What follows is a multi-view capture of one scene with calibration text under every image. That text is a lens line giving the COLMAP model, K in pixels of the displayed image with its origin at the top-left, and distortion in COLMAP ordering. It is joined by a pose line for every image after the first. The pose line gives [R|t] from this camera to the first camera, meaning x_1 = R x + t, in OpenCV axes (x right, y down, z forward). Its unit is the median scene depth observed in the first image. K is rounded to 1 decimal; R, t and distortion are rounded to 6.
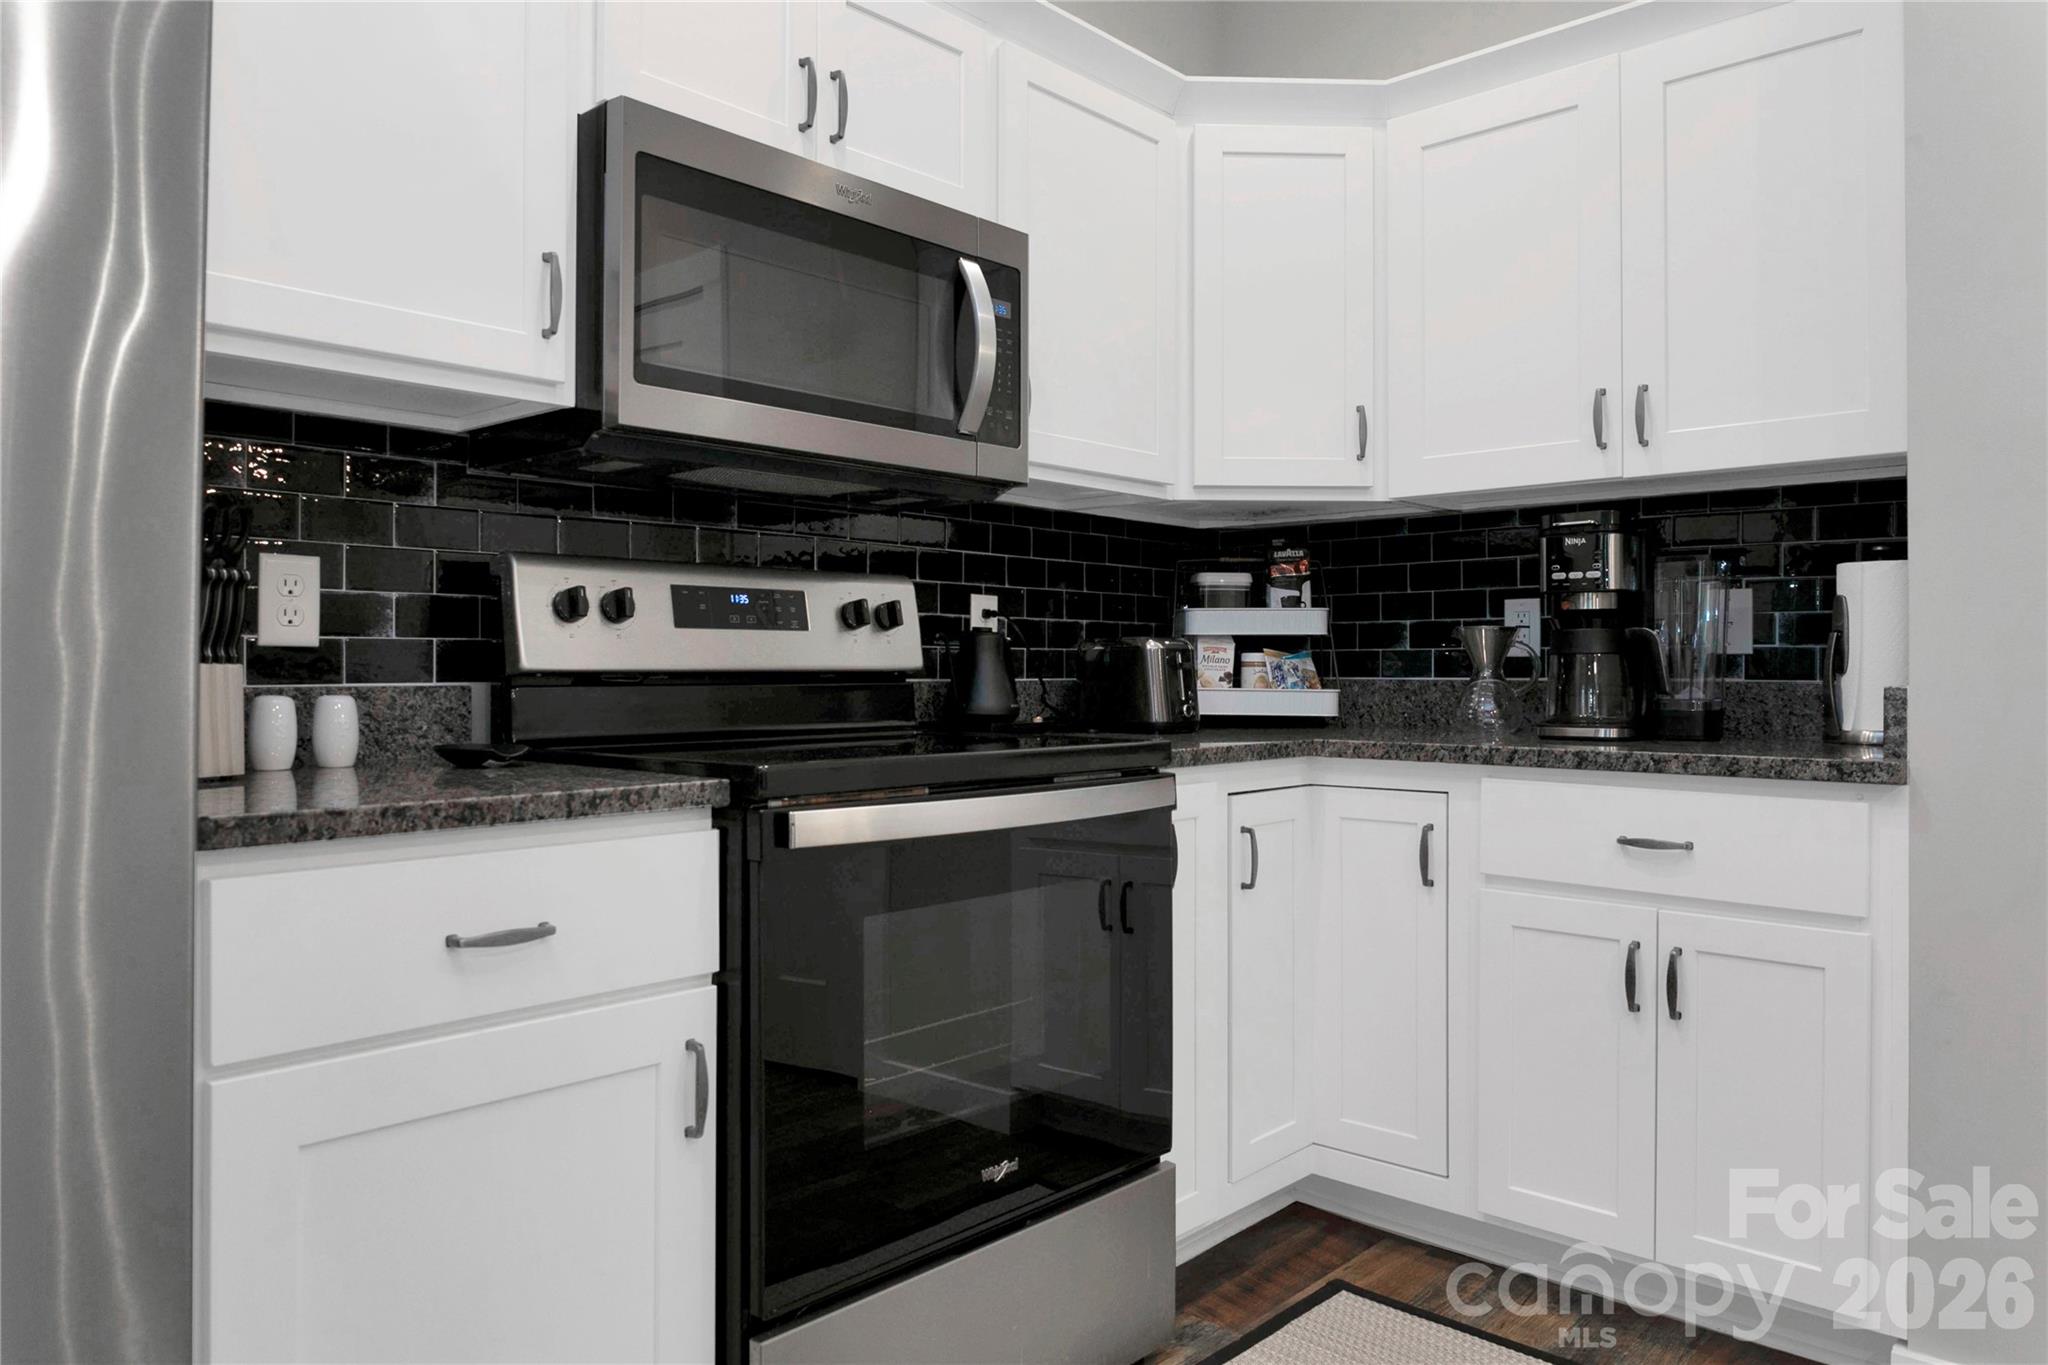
lens RADIAL K [[1389.9, 0, 1021.9], [0, 1389.9, 663.2], [0, 0, 1]] dist [-0.004414, -0.000502]
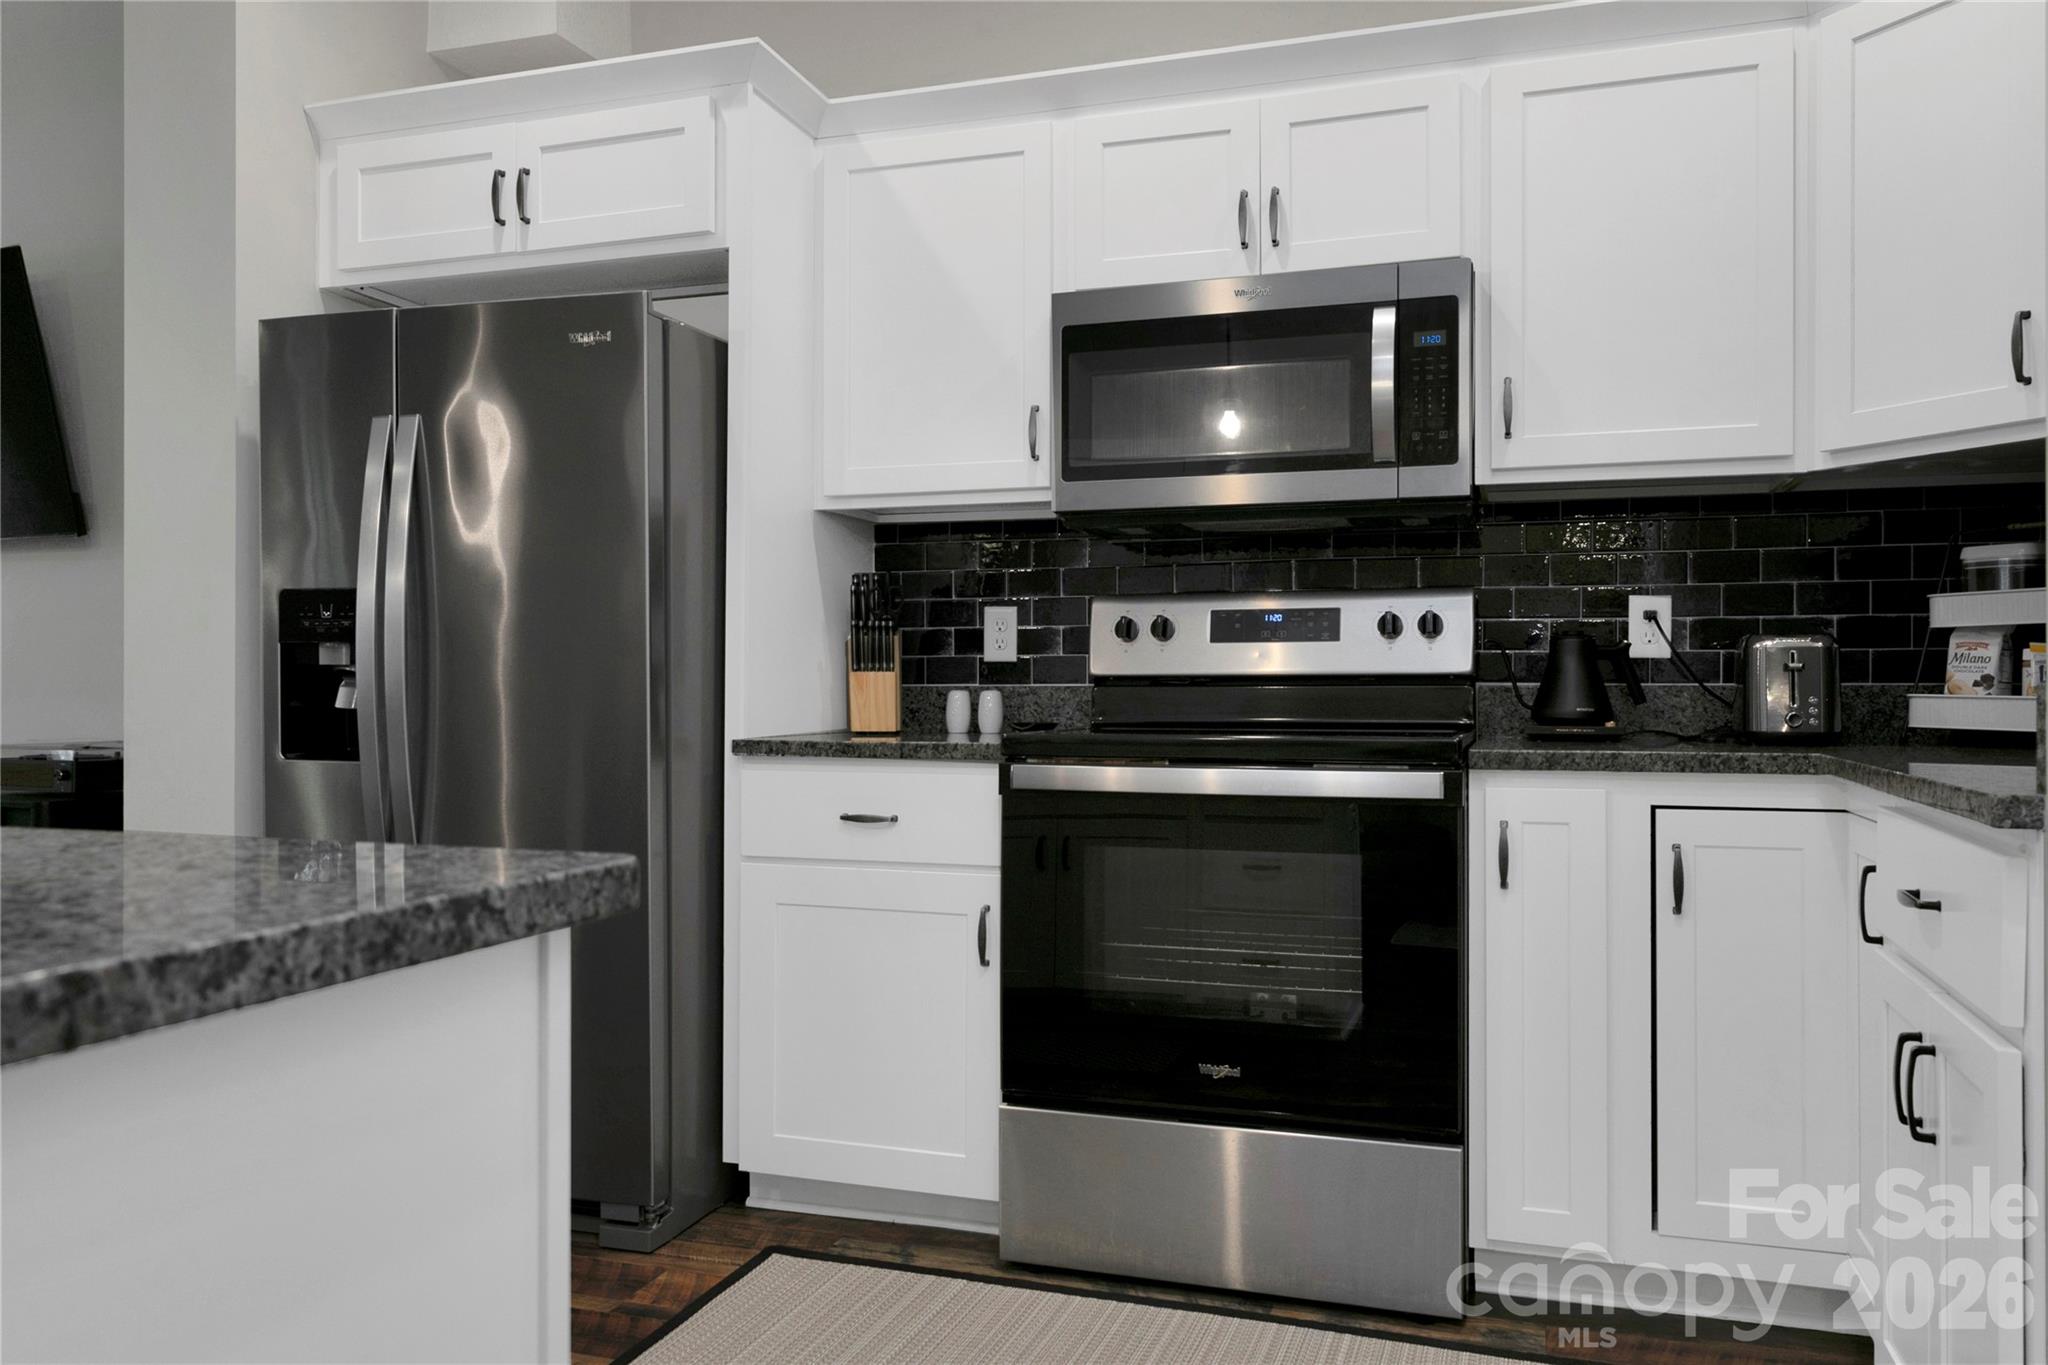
lens RADIAL K [[1516.7, 0, 1024.0], [0, 1516.7, 682.5], [0, 0, 1]] dist [0.008322, 0.004333]
pose [[0.409960, -0.004716, -0.912091, 0.921876], [0.003698, 0.999987, -0.003509, 0.015580], [0.912096, -0.001935, 0.409972, 0.222509]]
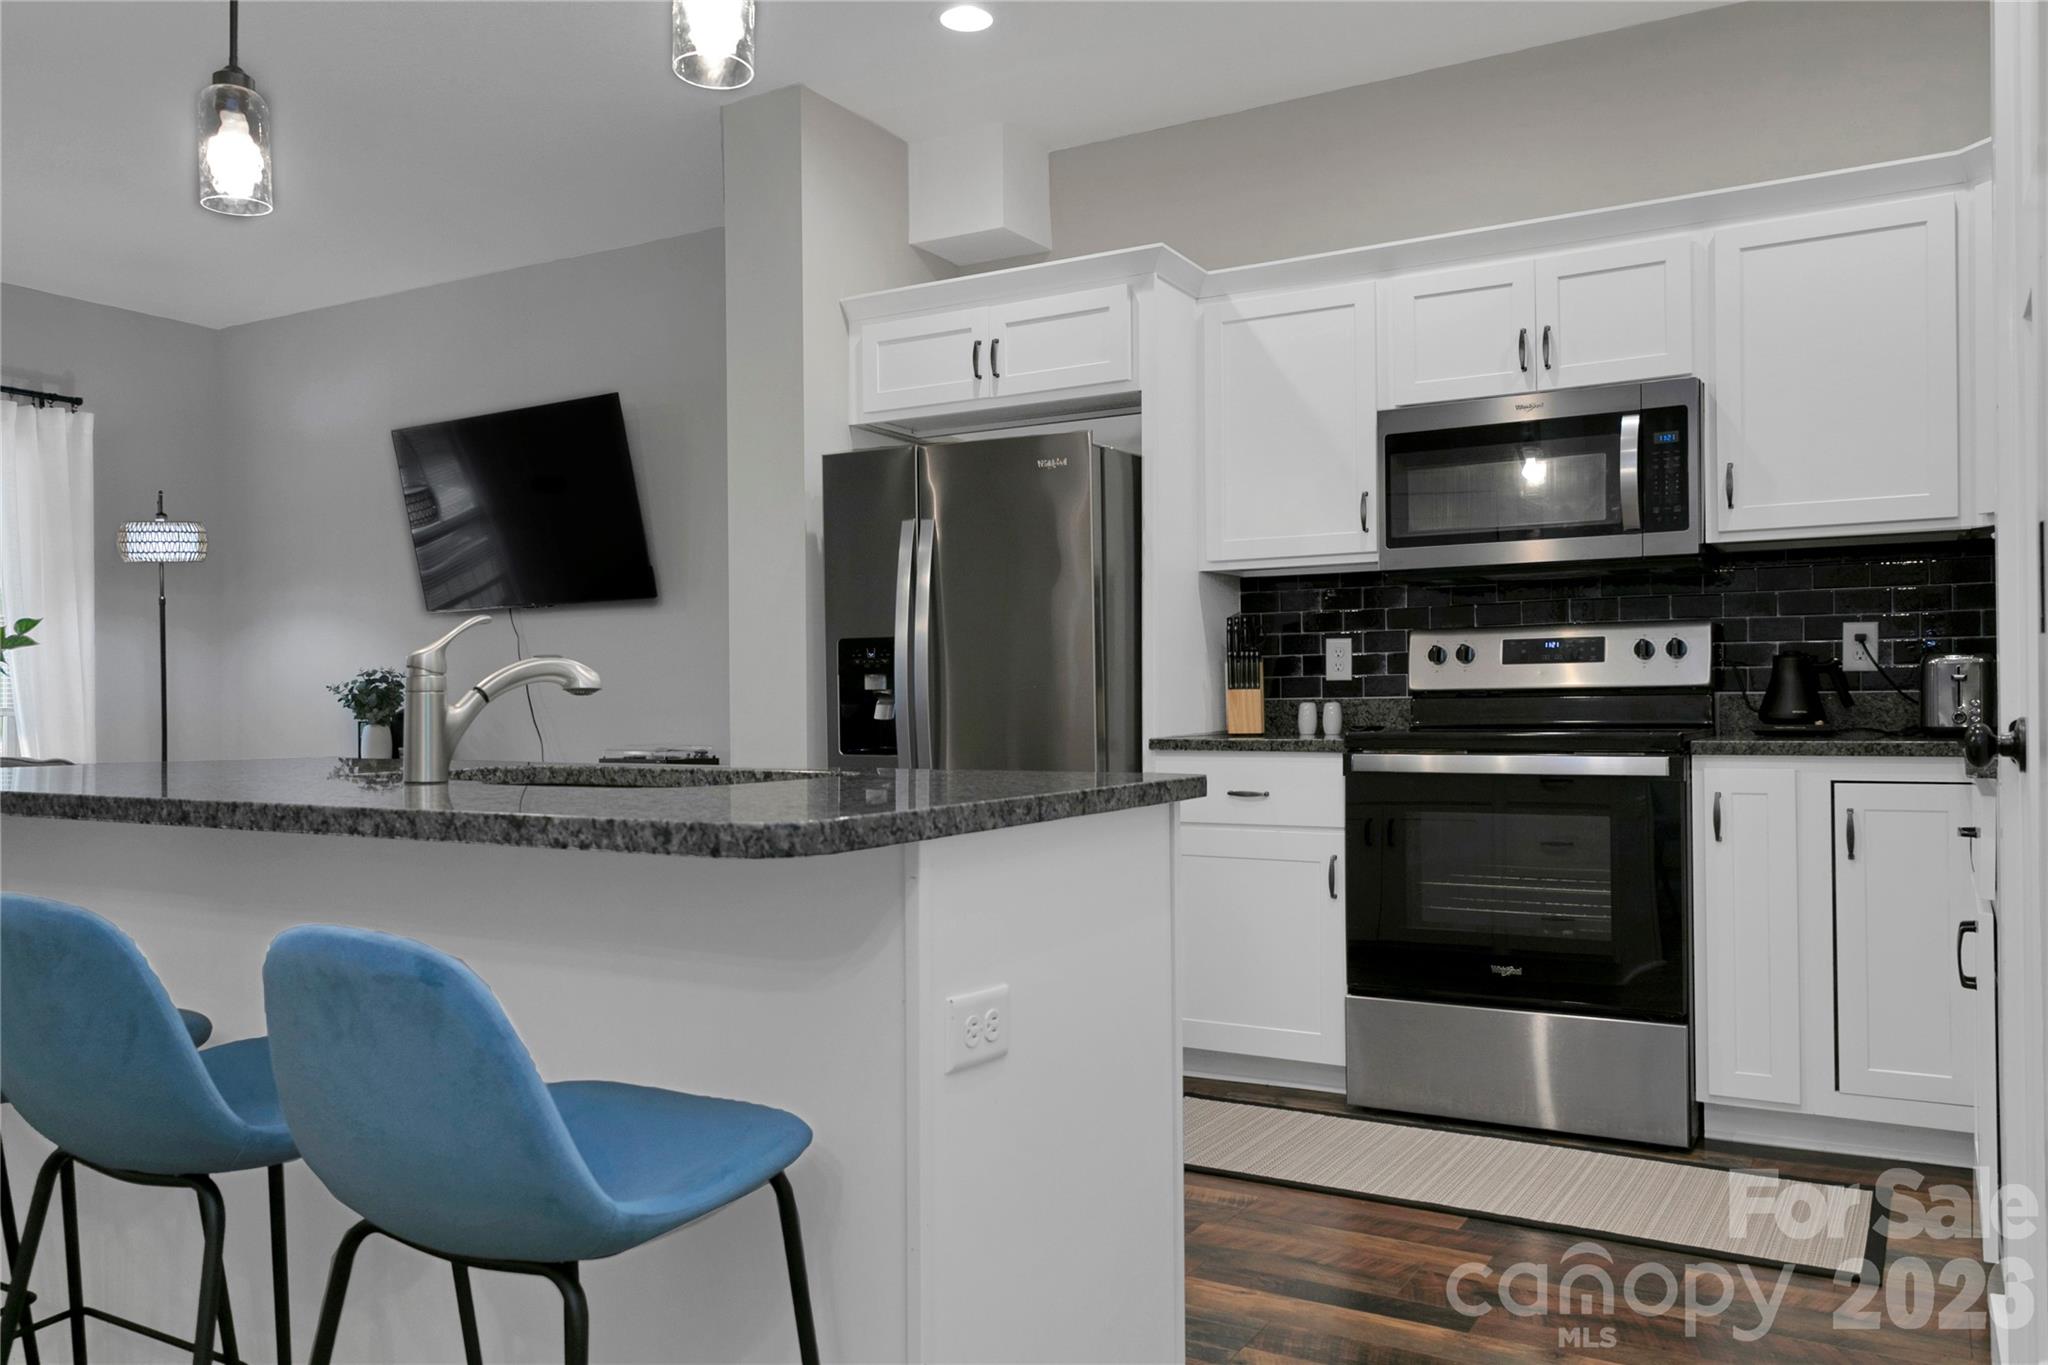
lens RADIAL K [[1537.0, 0, 1021.8], [0, 1537.0, 696.0], [0, 0, 1]] dist [0.003843, 0.003071]
pose [[0.215515, -0.008737, -0.976461, 1.396393], [0.014034, 0.999884, -0.005849, 0.015912], [0.976400, -0.012443, 0.215613, -0.012178]]
